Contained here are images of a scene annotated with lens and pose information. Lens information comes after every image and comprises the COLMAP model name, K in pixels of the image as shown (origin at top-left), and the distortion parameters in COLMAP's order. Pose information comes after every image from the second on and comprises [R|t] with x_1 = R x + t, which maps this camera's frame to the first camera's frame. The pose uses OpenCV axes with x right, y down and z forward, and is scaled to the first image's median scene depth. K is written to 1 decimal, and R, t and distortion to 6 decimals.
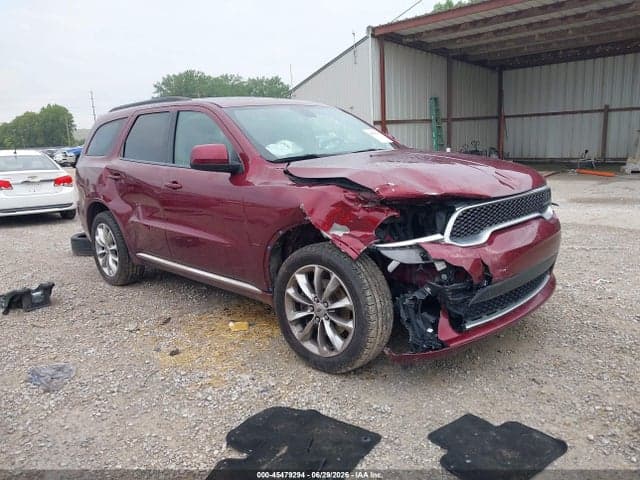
lens RADIAL K [[513.5, 0, 318.8], [0, 513.5, 239.3], [0, 0, 1]] dist [0.023558, -0.018391]
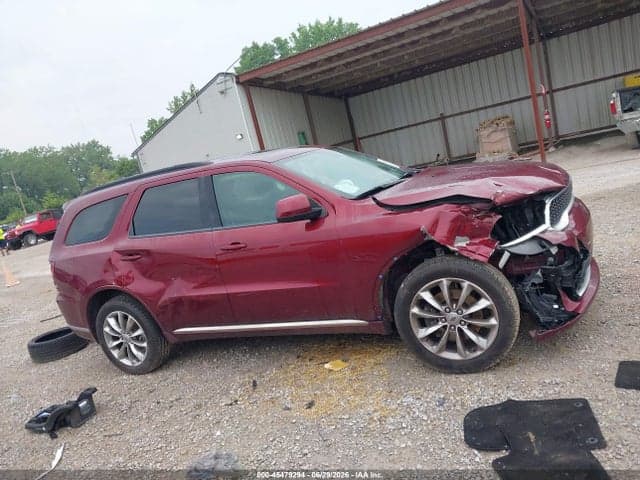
lens RADIAL K [[513.5, 0, 315.4], [0, 513.5, 240.4], [0, 0, 1]] dist [0.023558, -0.018391]
pose [[0.929176, -0.224698, 0.293500, -0.417734], [0.245842, 0.968613, -0.036745, -0.041127], [-0.276032, 0.106297, 0.955252, 0.011771]]
